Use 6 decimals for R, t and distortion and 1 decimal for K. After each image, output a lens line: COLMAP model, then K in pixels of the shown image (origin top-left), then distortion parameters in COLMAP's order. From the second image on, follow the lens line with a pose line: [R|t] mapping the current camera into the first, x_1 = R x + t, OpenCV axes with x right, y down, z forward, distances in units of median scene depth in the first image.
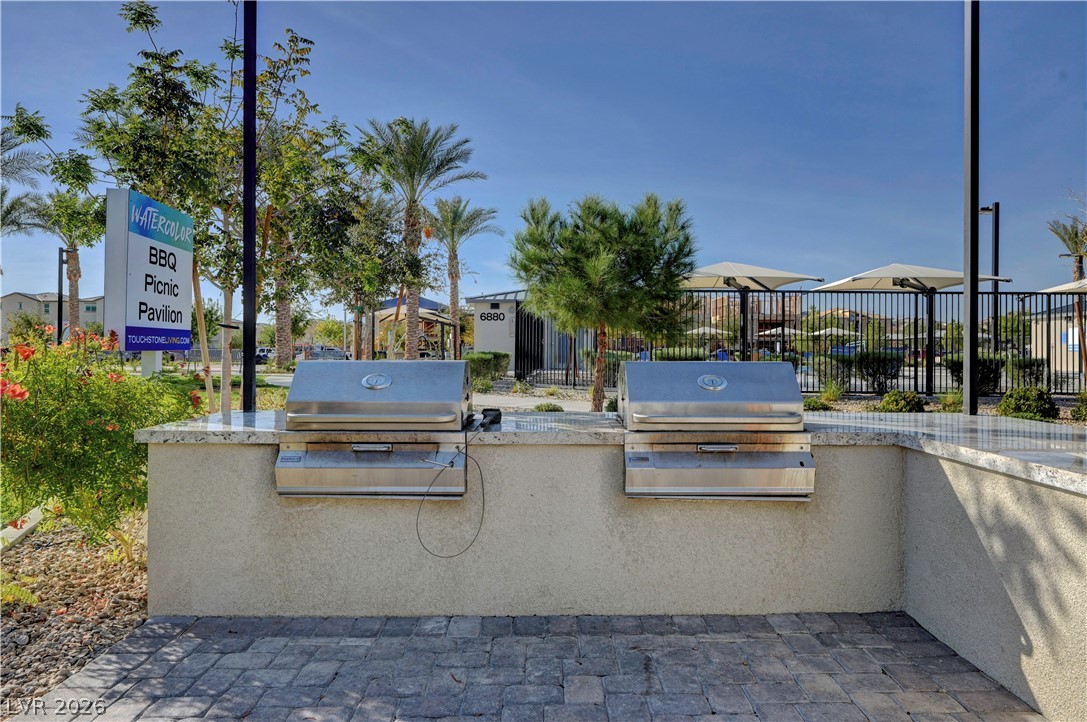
lens RADIAL K [[659.0, 0, 543.5], [0, 659.0, 361.0], [0, 0, 1]] dist [0.000736, 0.000090]
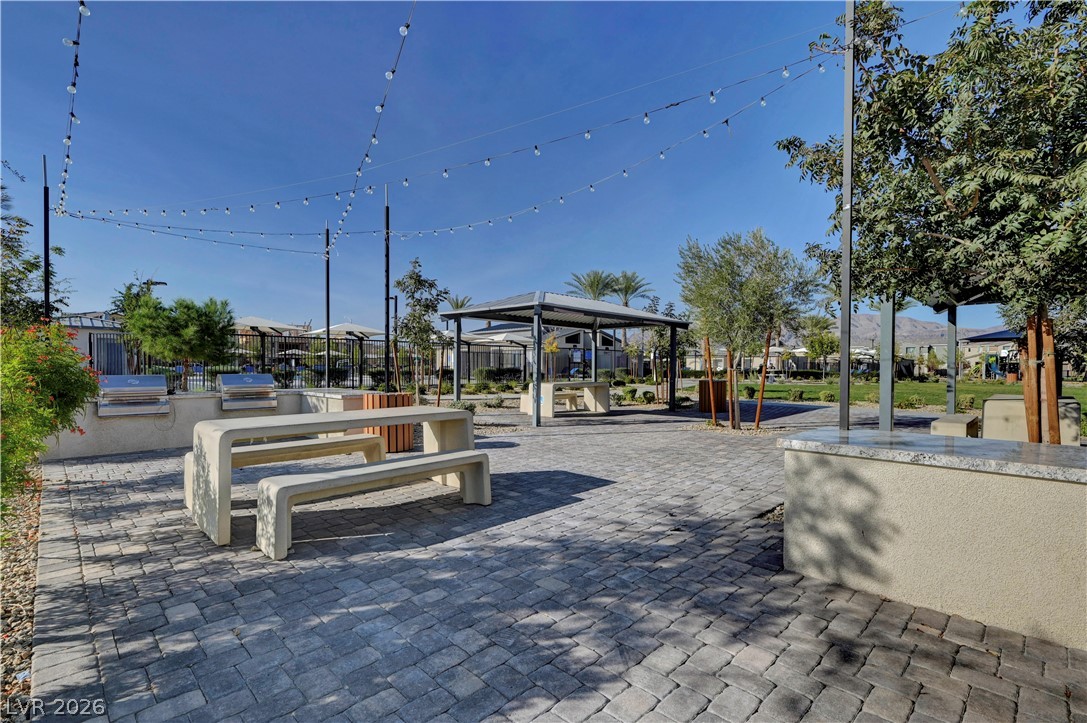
lens RADIAL K [[485.1, 0, 542.7], [0, 485.1, 373.9], [0, 0, 1]] dist [-0.000129, -0.000031]
pose [[0.690200, -0.014090, 0.723482, -0.262883], [0.010363, 0.999900, 0.009586, -0.004436], [-0.723545, 0.000881, 0.690277, -0.953049]]
